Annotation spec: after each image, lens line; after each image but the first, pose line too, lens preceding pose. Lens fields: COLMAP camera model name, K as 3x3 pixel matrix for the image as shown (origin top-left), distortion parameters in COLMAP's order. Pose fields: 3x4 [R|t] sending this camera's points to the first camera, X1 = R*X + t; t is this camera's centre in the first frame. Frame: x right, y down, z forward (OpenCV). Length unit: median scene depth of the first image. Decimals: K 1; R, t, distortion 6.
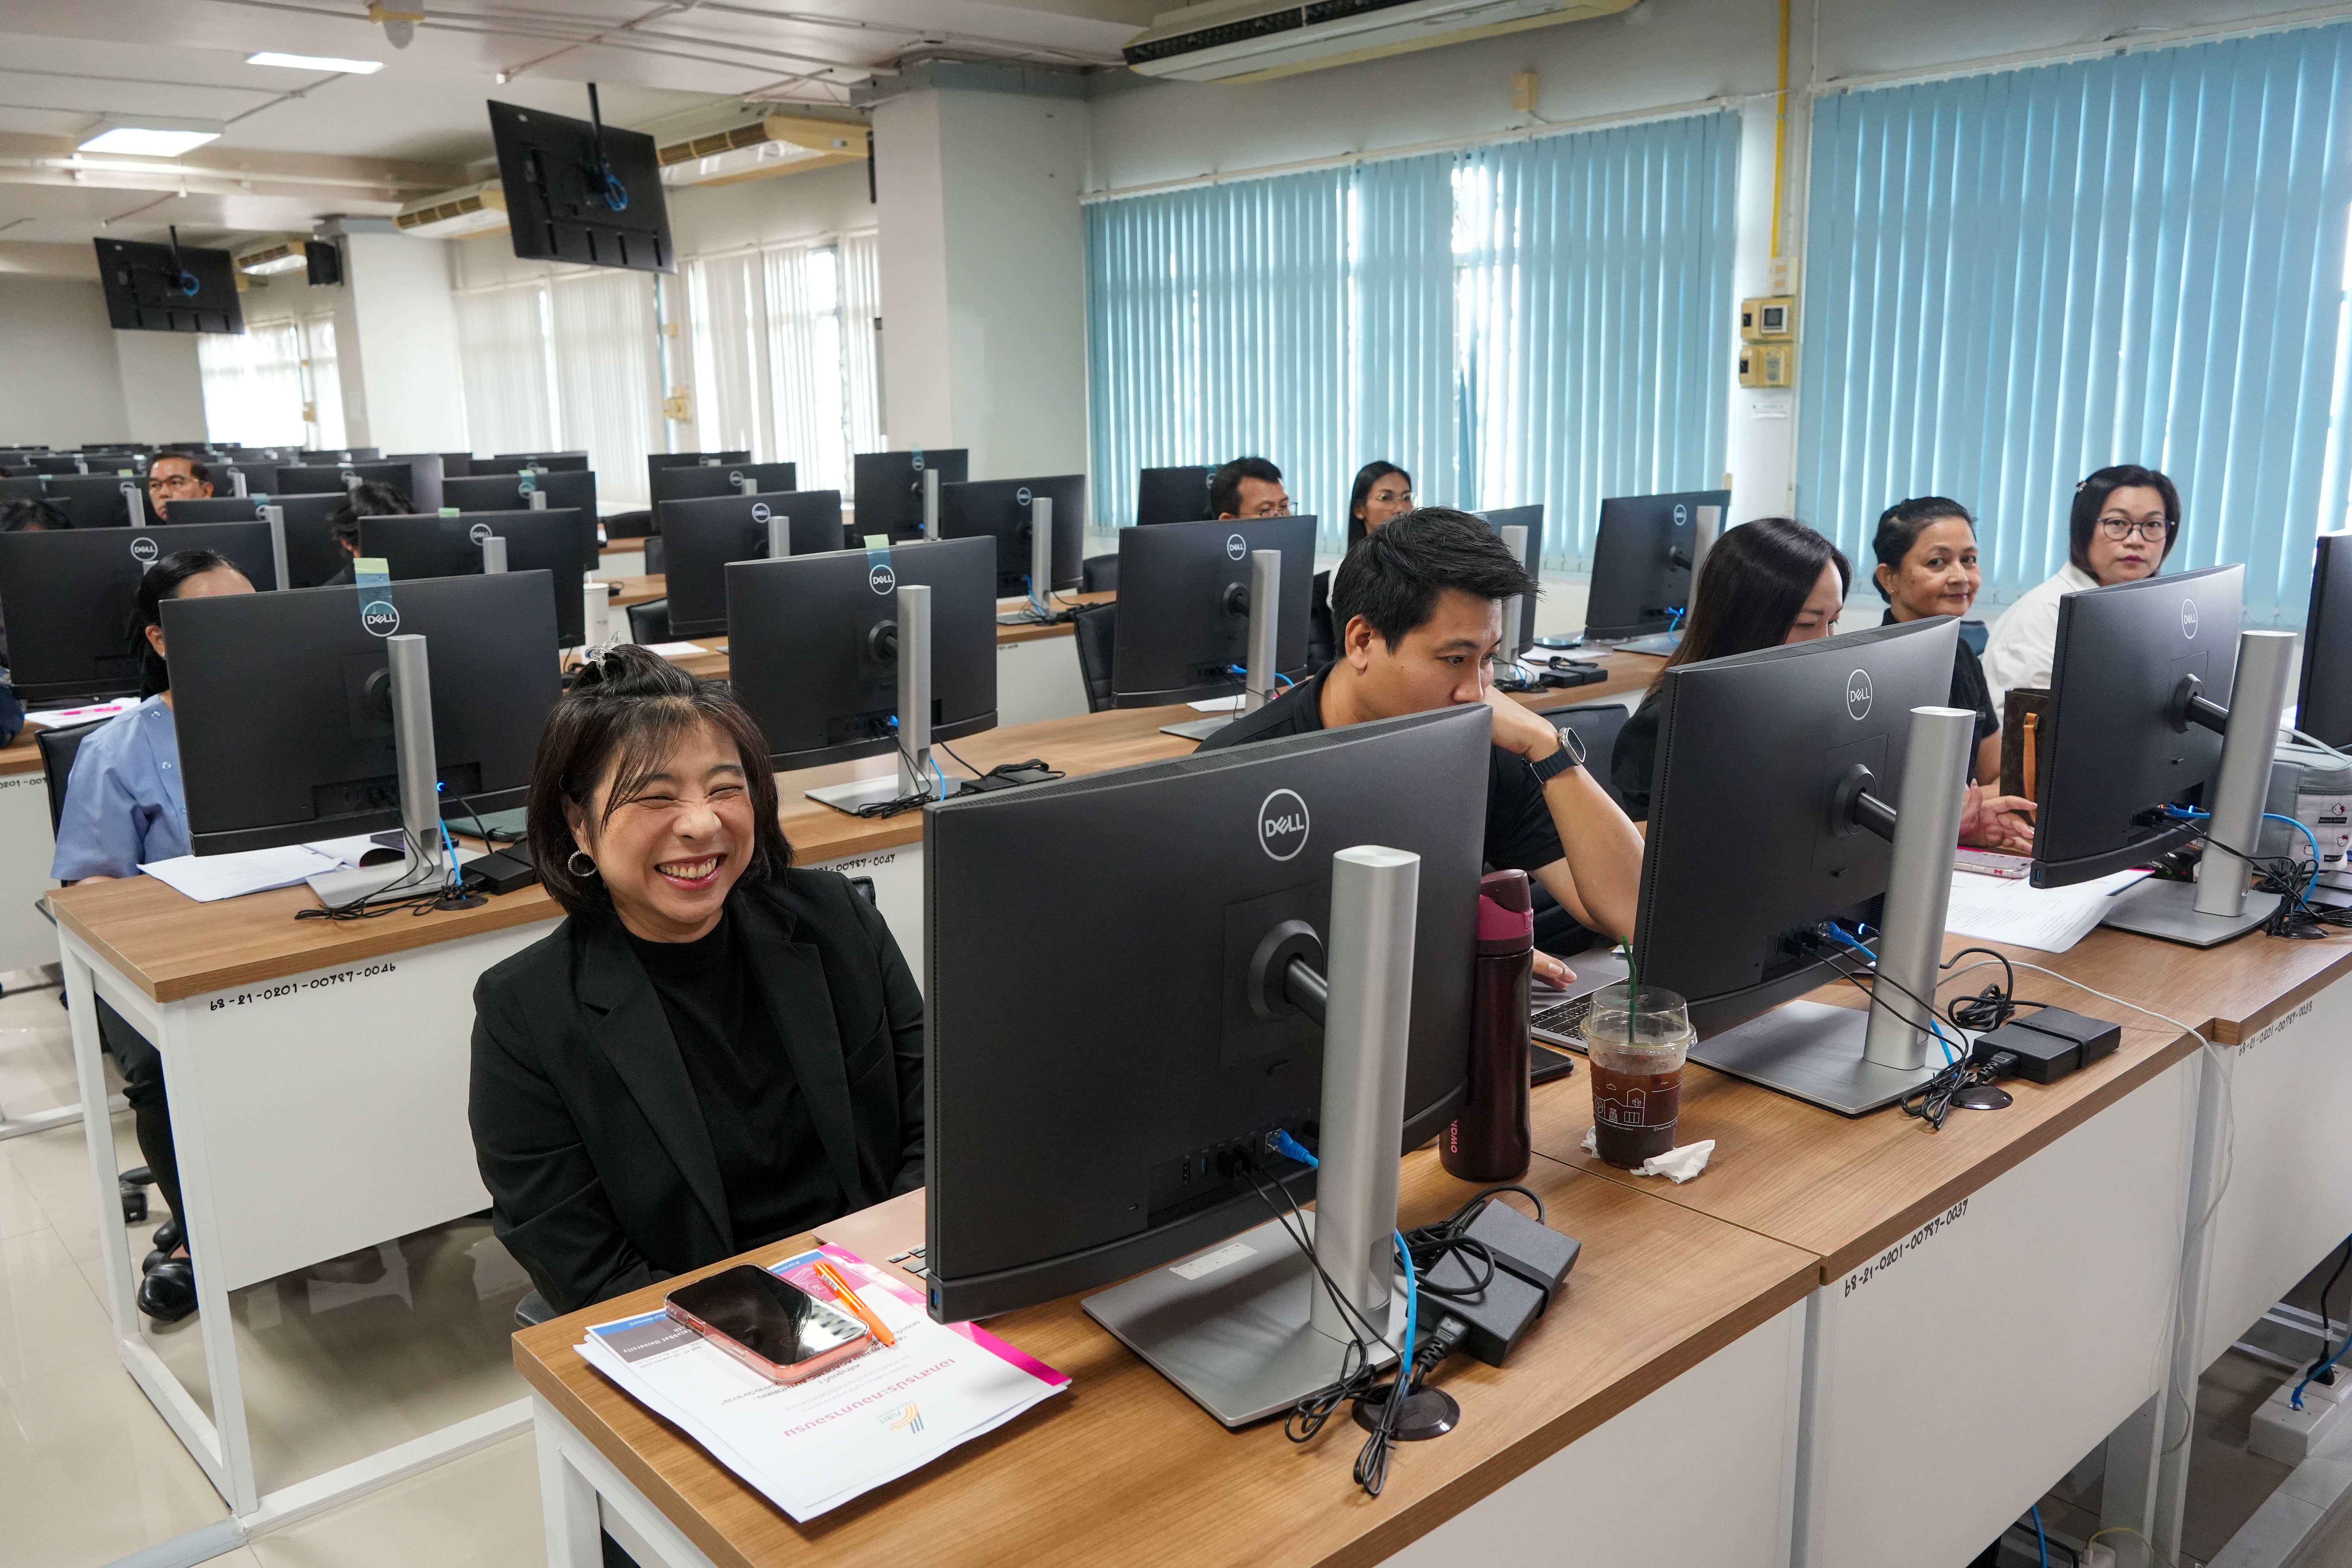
lens RADIAL K [[1831.8, 0, 1200.3], [0, 1831.8, 801.7], [0, 0, 1]] dist [-0.028717, 0.023799]
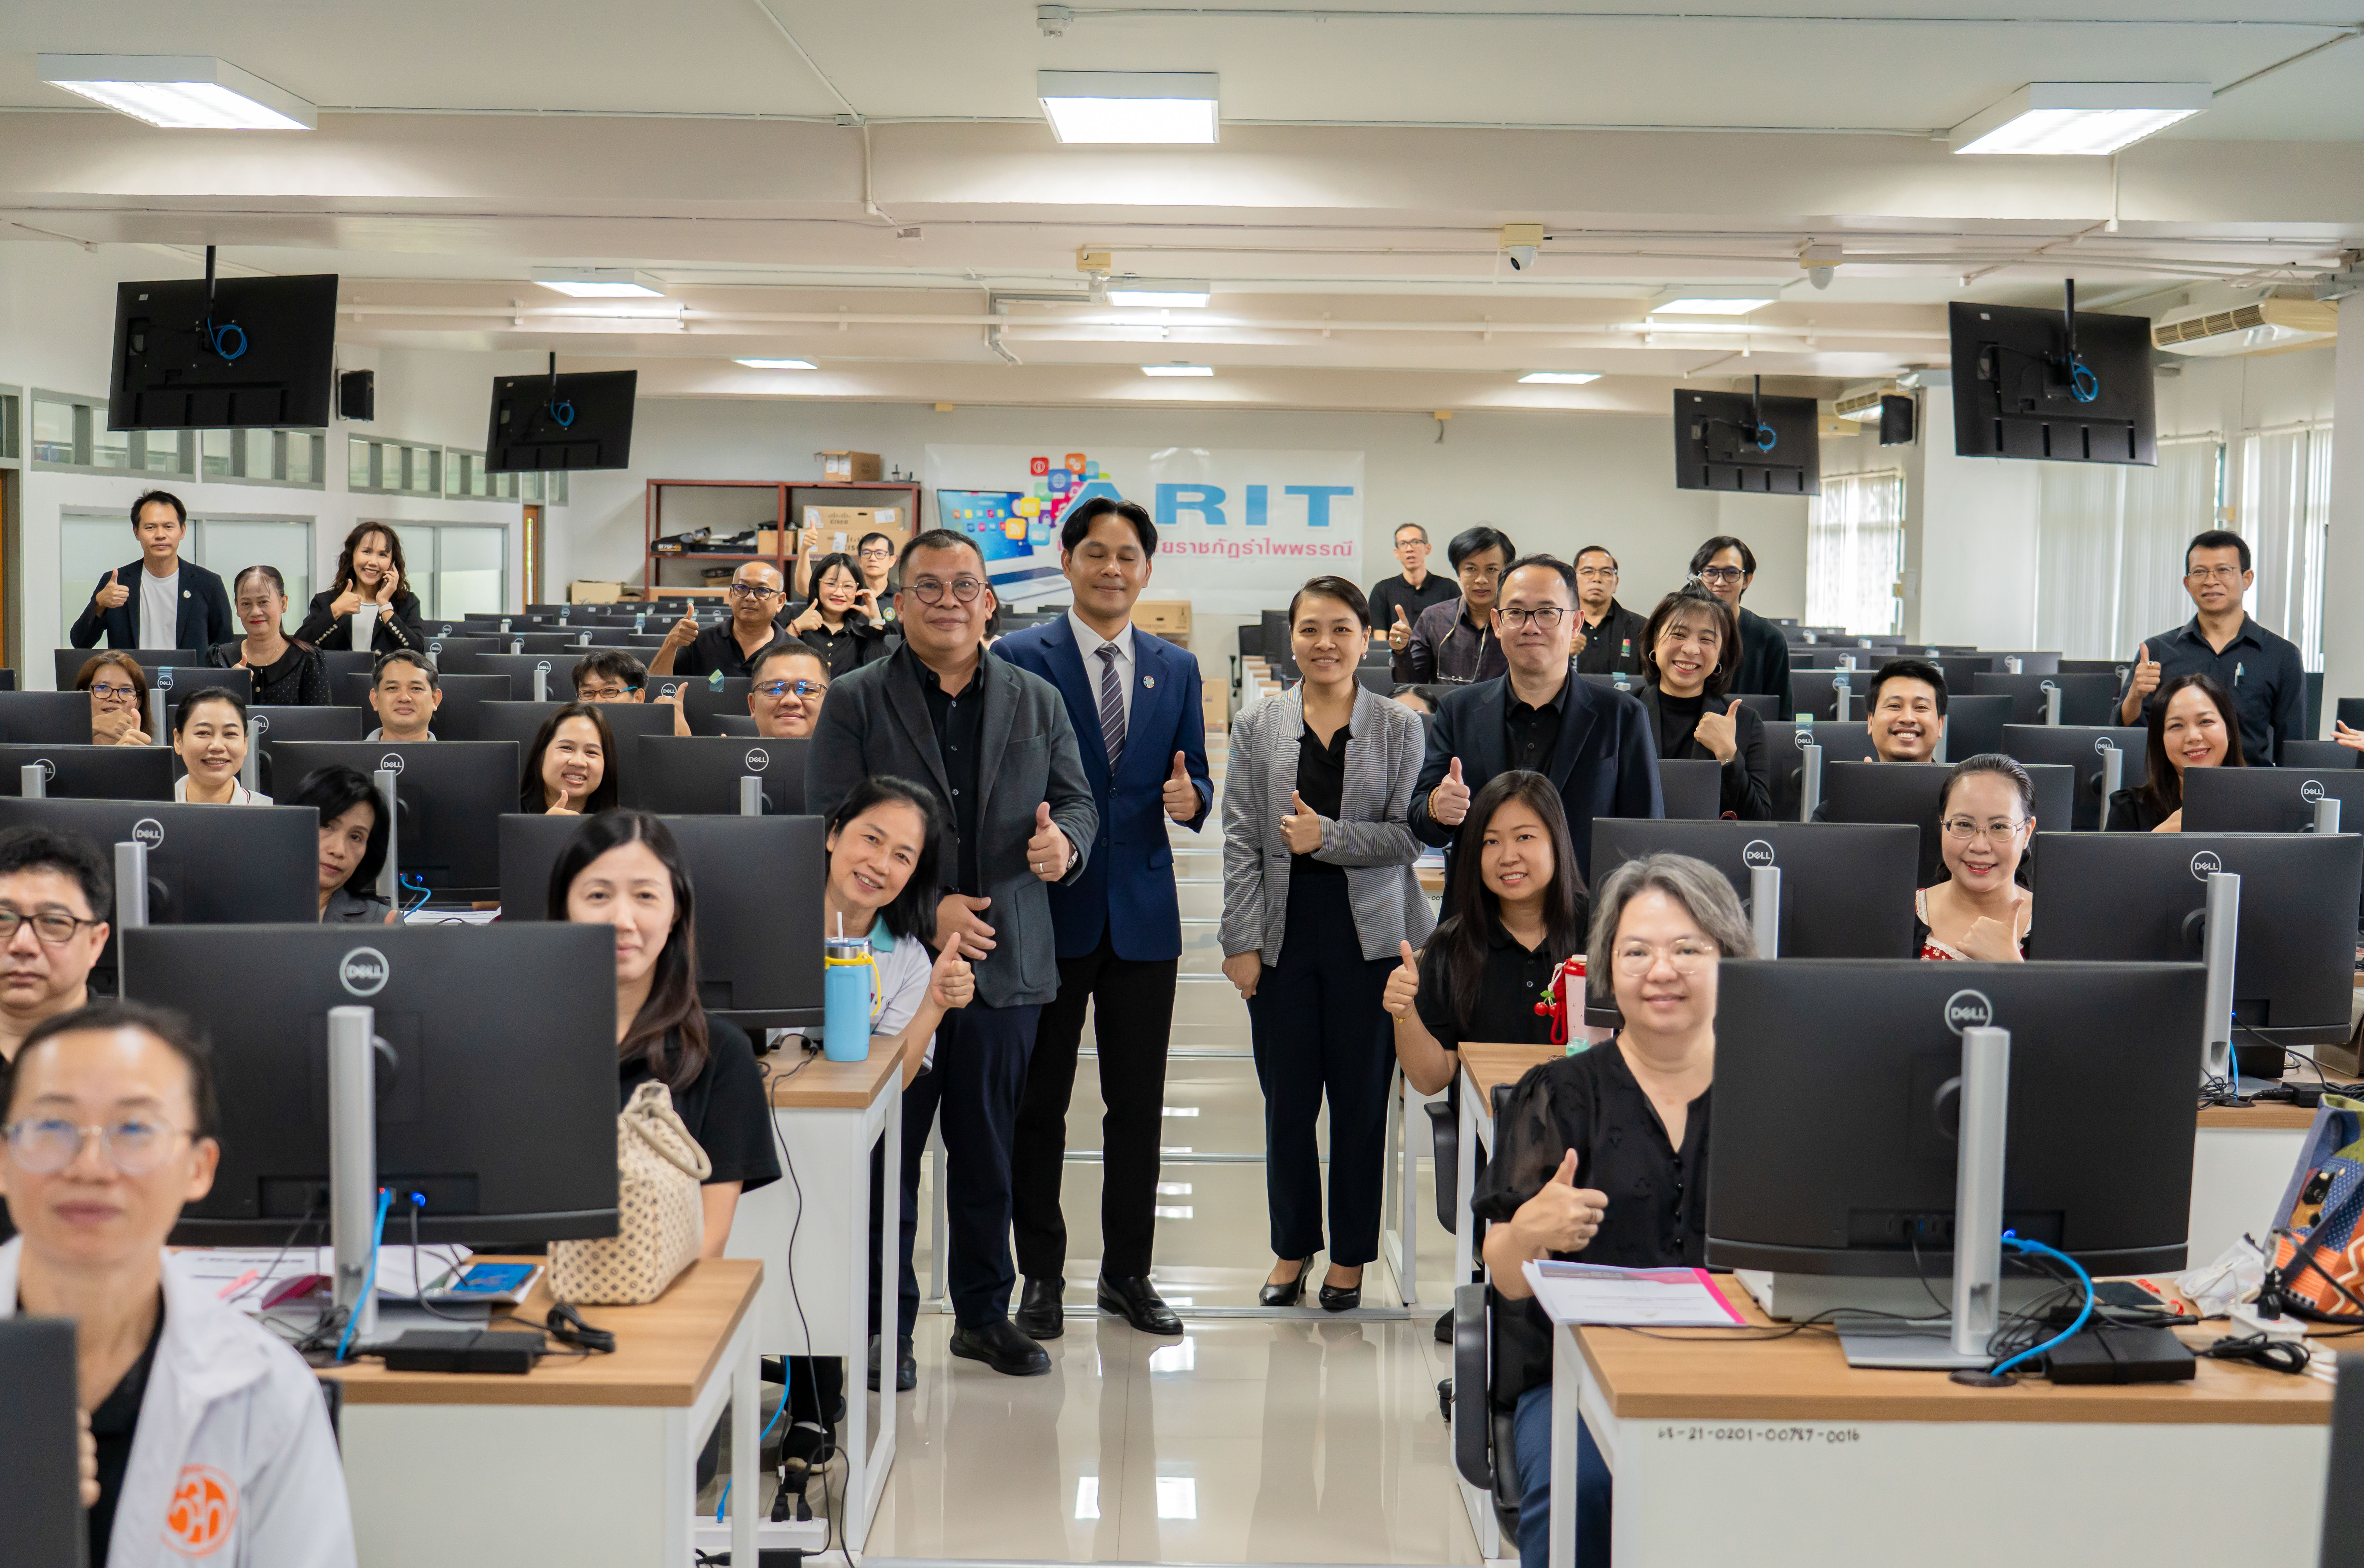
lens RADIAL K [[3265.2, 0, 1172.1], [0, 3265.2, 800.6], [0, 0, 1]] dist [0.008890, 0.000000]
pose [[0.744042, 0.081367, -0.663160, 0.485191], [-0.173575, 0.982017, -0.074256, 0.084570], [0.645192, 0.170358, 0.744785, -0.539184]]
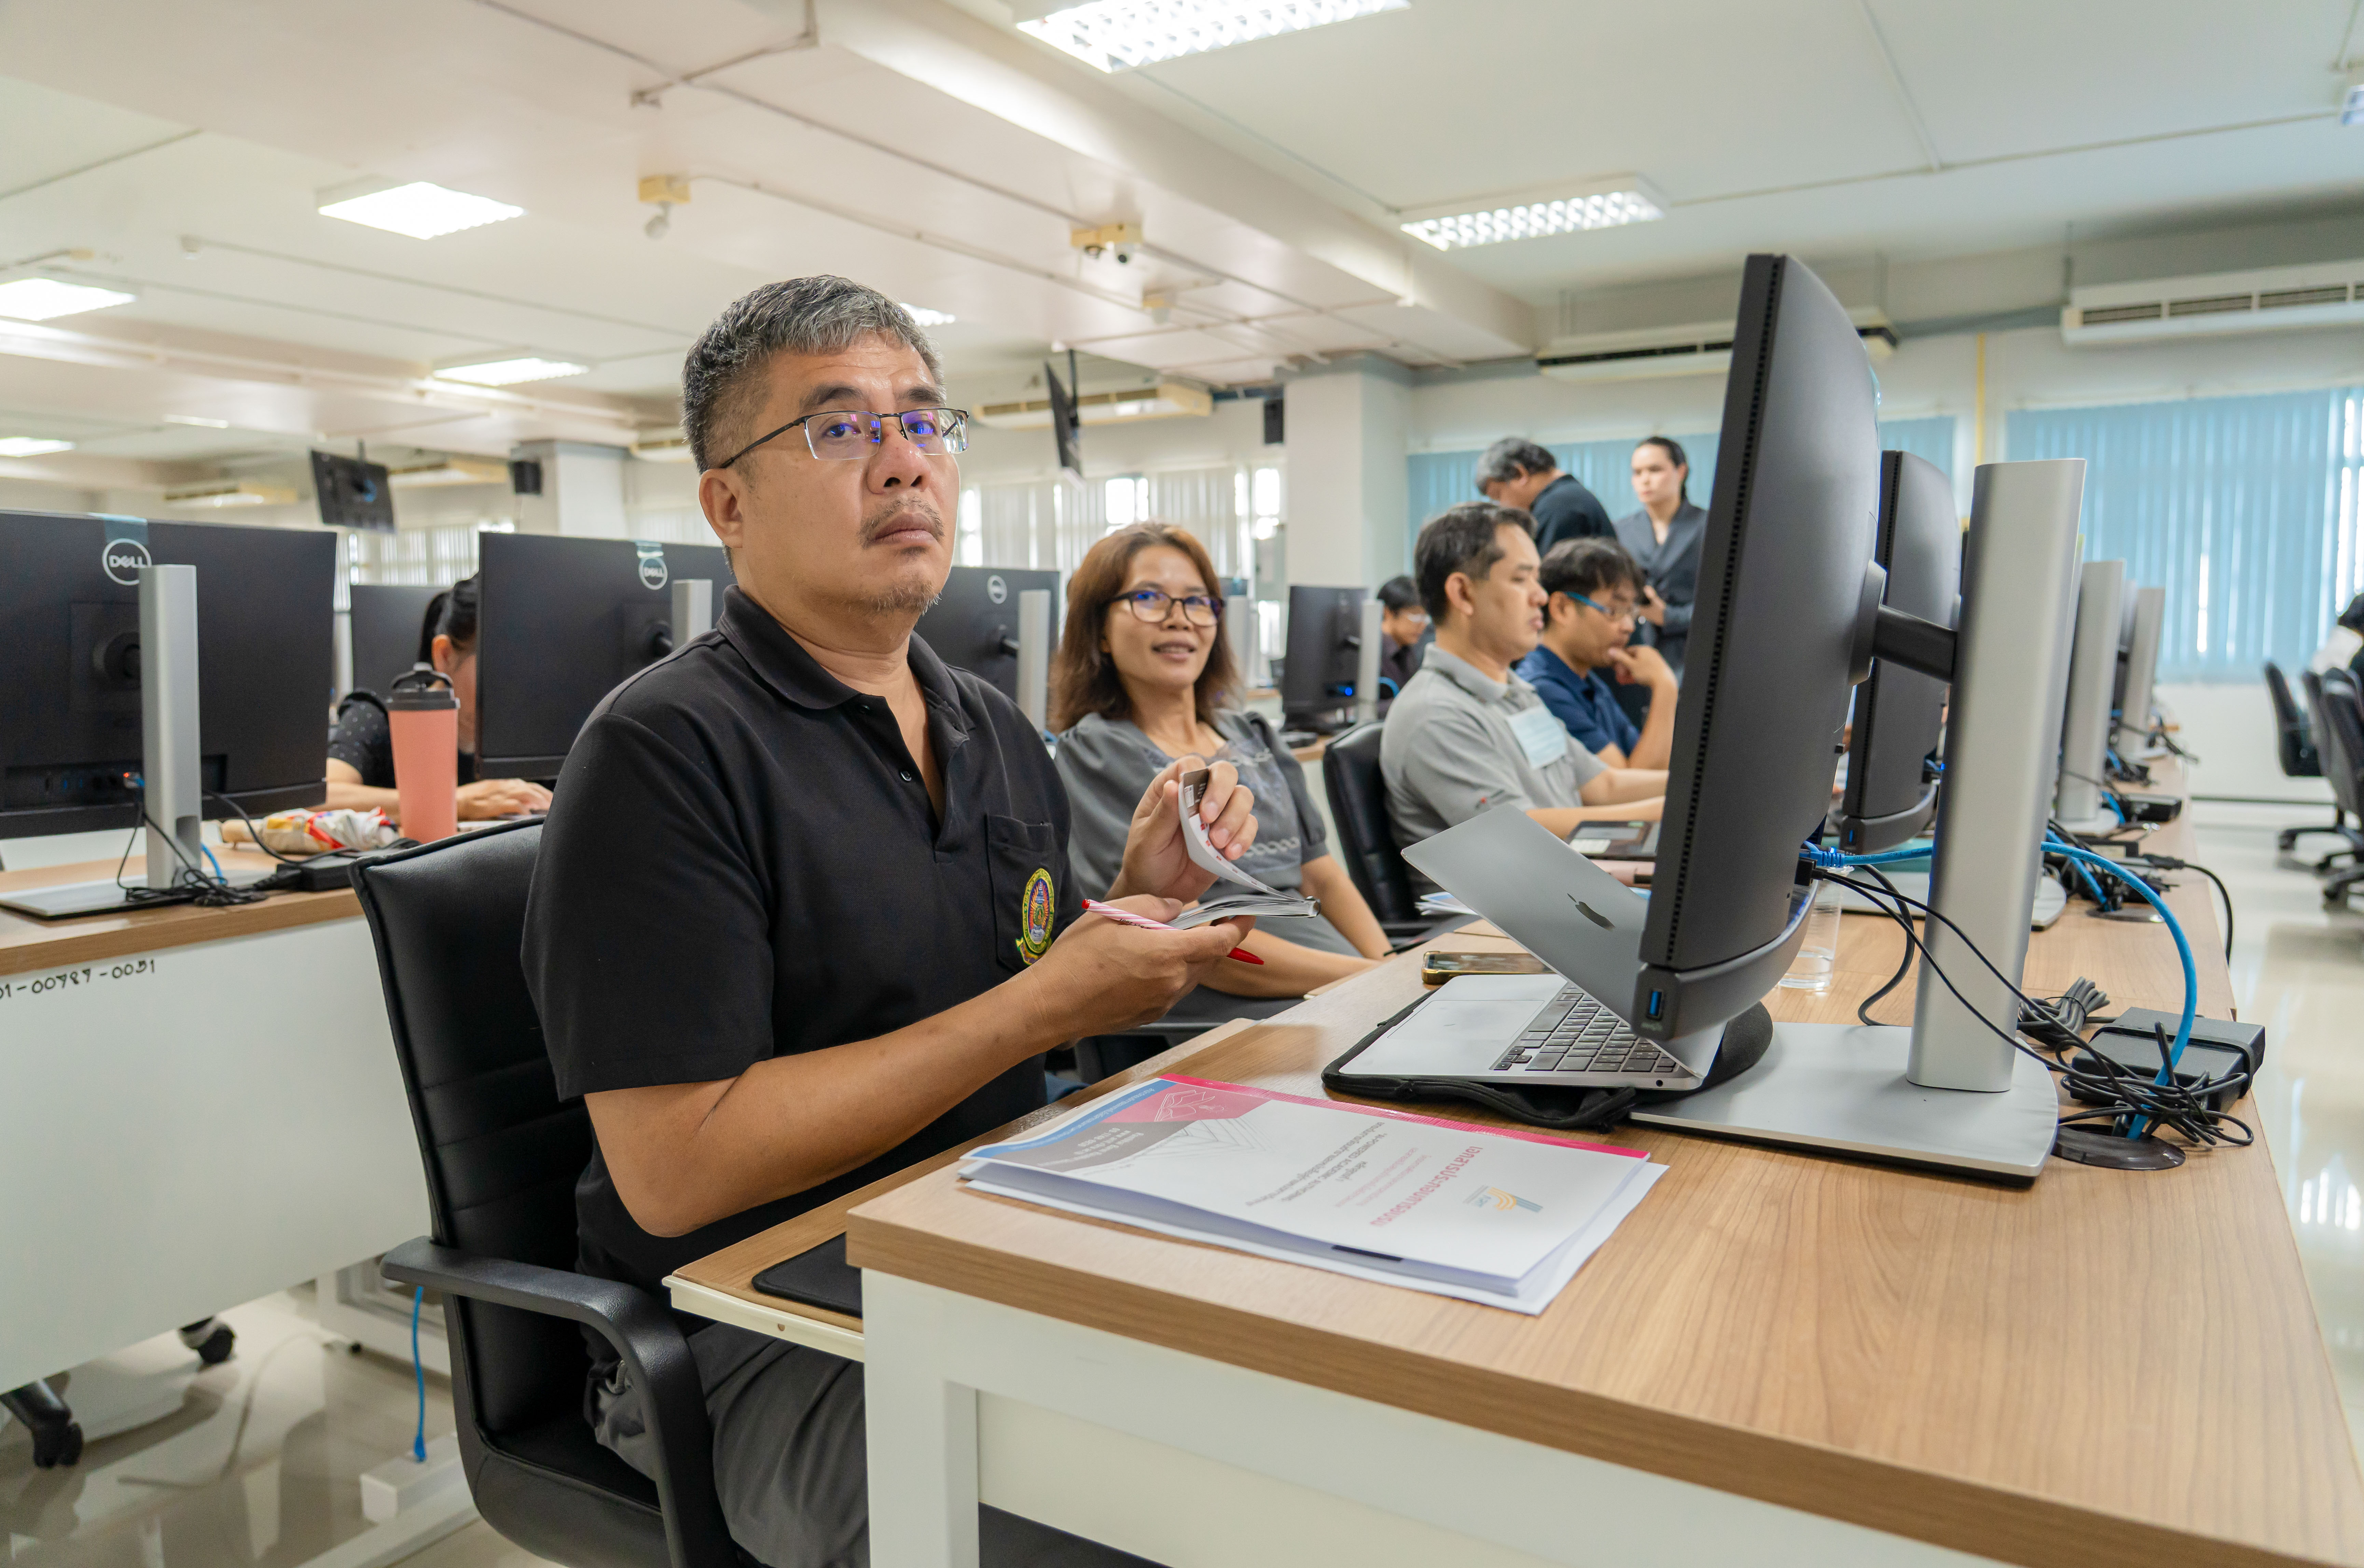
lens RADIAL K [[1605.1, 0, 1197.3], [0, 1605.1, 789.0], [0, 0, 1]] dist [-0.028423, 0.013360]
pose [[0.950848, -0.018674, 0.309095, -0.655914], [0.058672, 0.990963, -0.120619, 0.097921], [-0.304050, 0.132826, 0.943351, -0.156310]]
